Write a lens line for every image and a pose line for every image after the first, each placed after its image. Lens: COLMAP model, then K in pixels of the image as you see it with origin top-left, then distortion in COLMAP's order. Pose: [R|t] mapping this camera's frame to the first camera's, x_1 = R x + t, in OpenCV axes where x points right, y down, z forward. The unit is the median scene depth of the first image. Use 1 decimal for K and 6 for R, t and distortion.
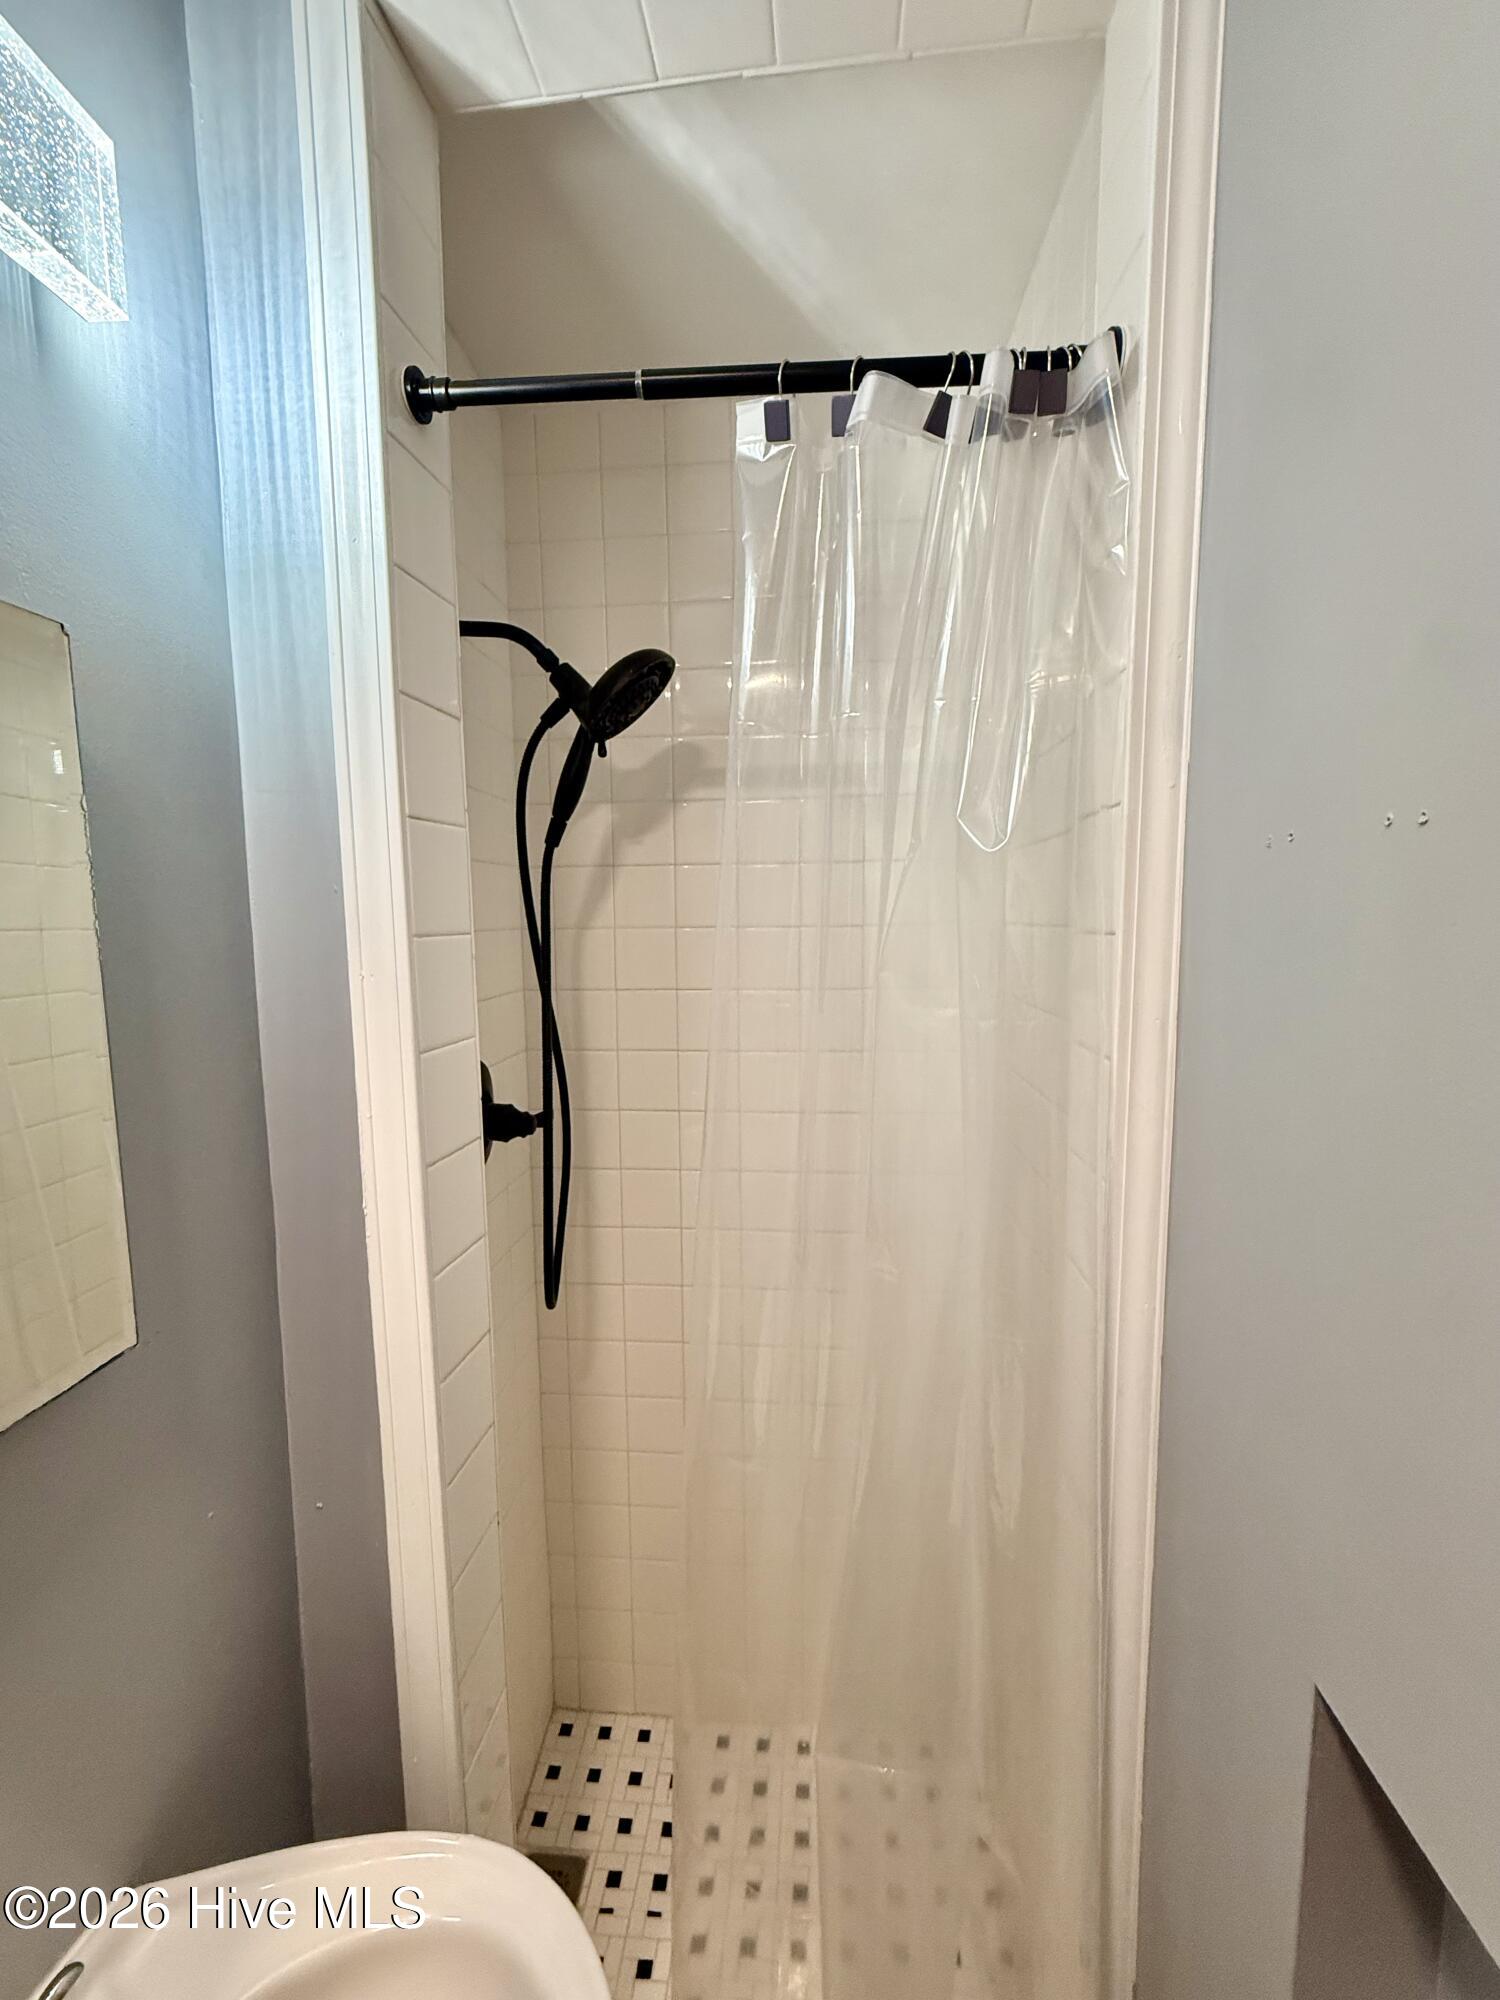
lens RADIAL K [[821.4, 0, 755.1], [0, 821.4, 1001.8], [0, 0, 1]] dist [-0.002307, 0.000891]
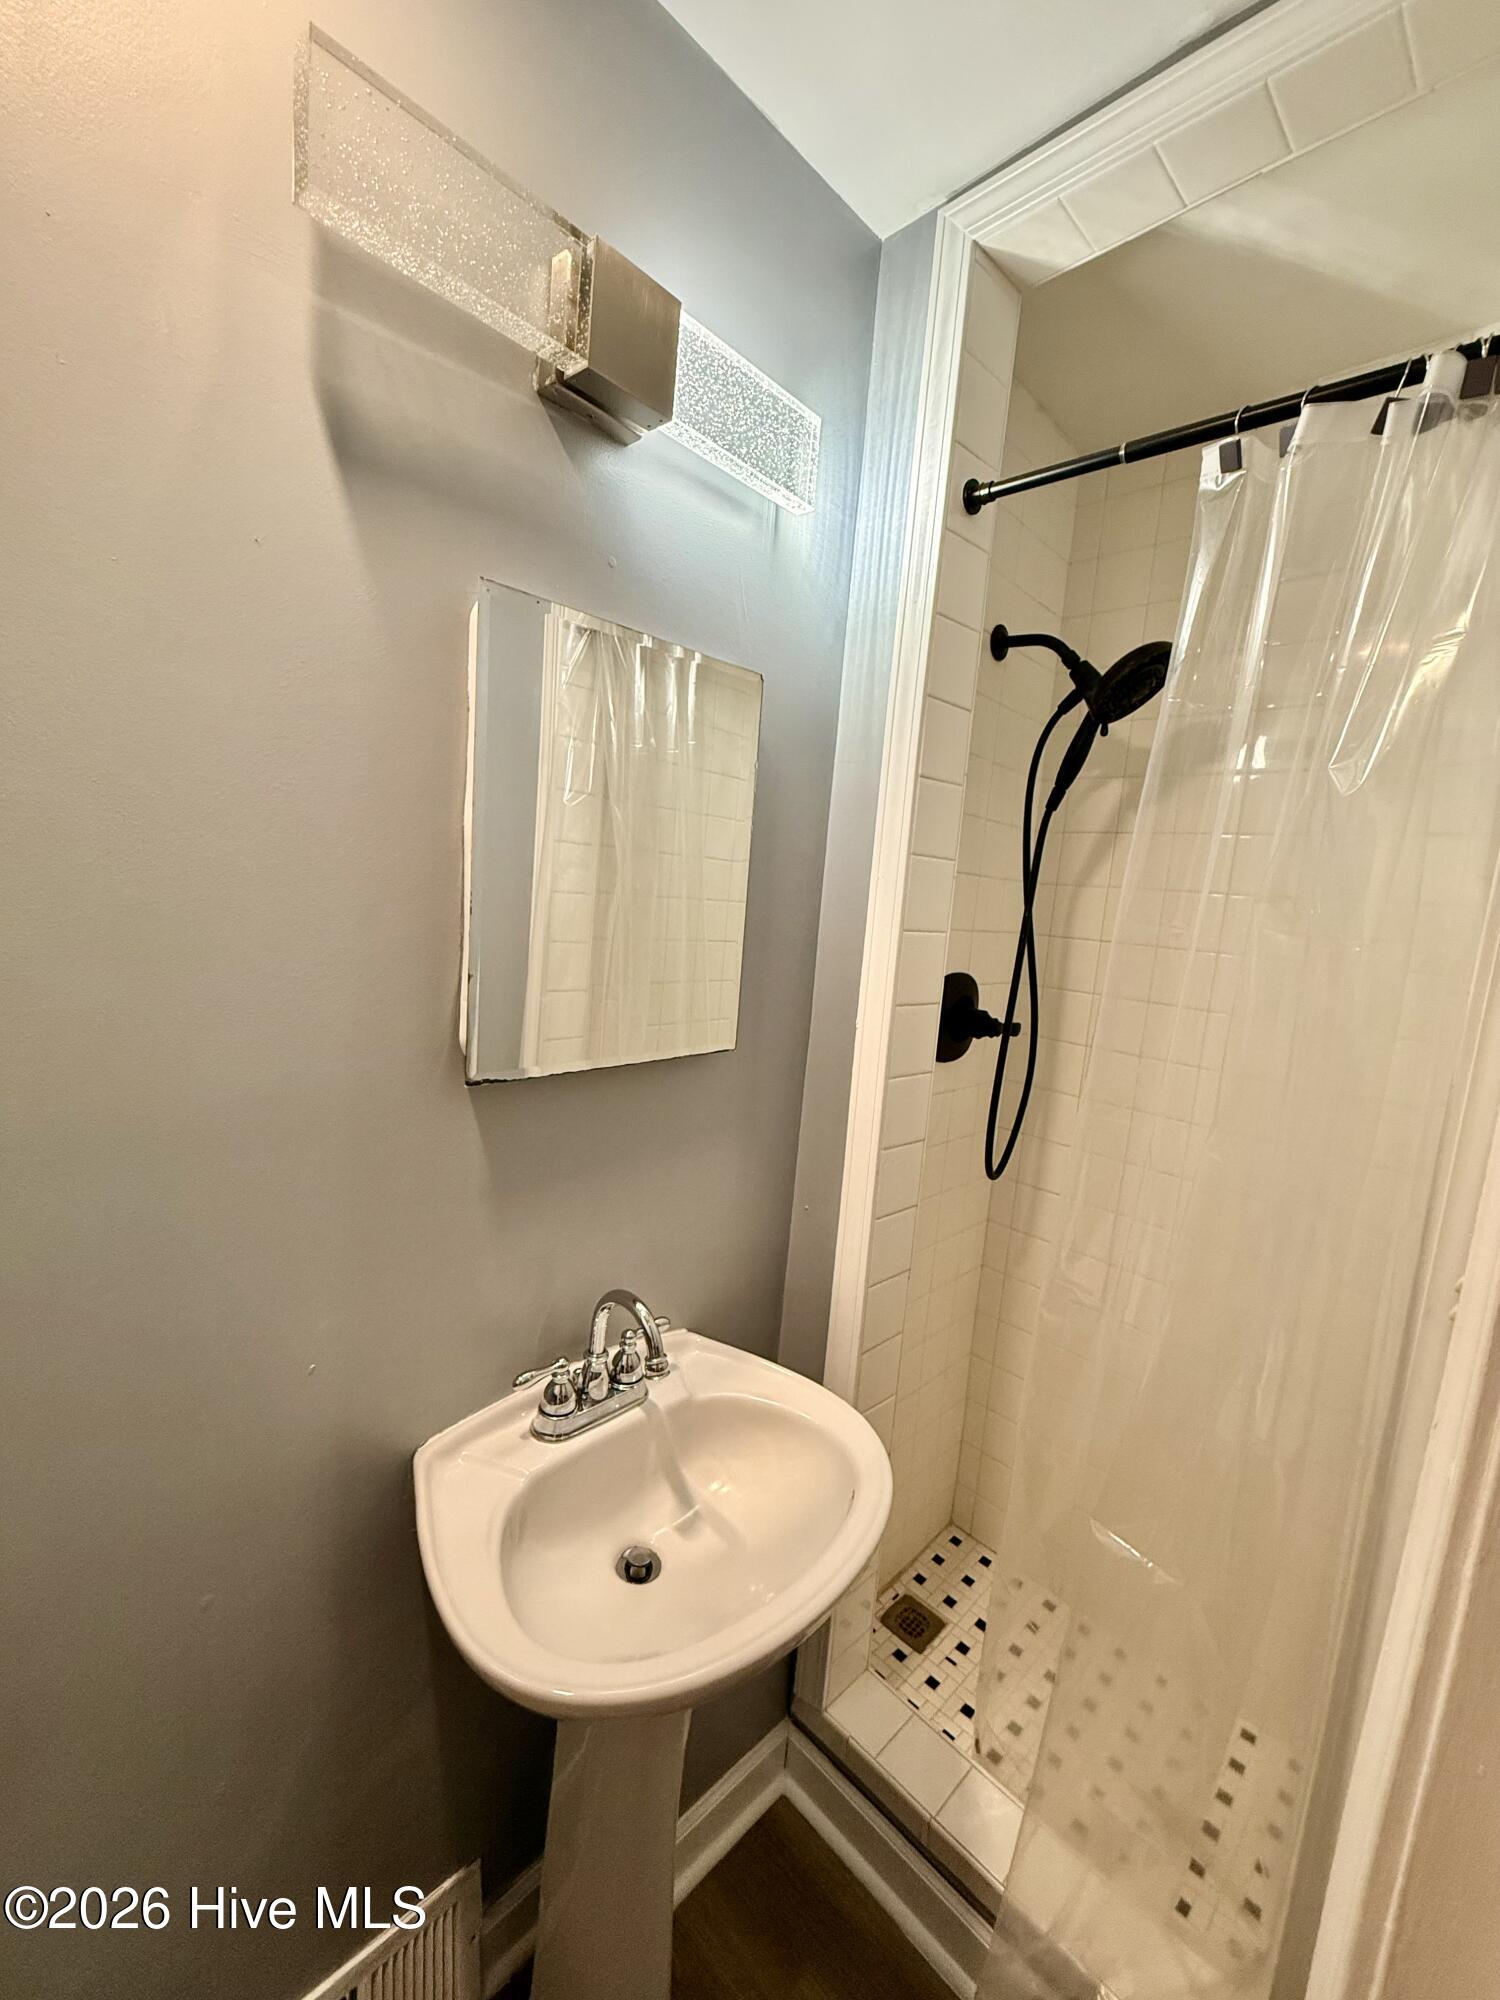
lens RADIAL K [[821.4, 0, 754.4], [0, 821.4, 1001.9], [0, 0, 1]] dist [-0.002307, 0.000891]
pose [[0.767225, 0.157164, -0.621824, 0.376495], [-0.154756, 0.986230, 0.058324, 0.156007], [0.622427, 0.051483, 0.780982, -0.391723]]
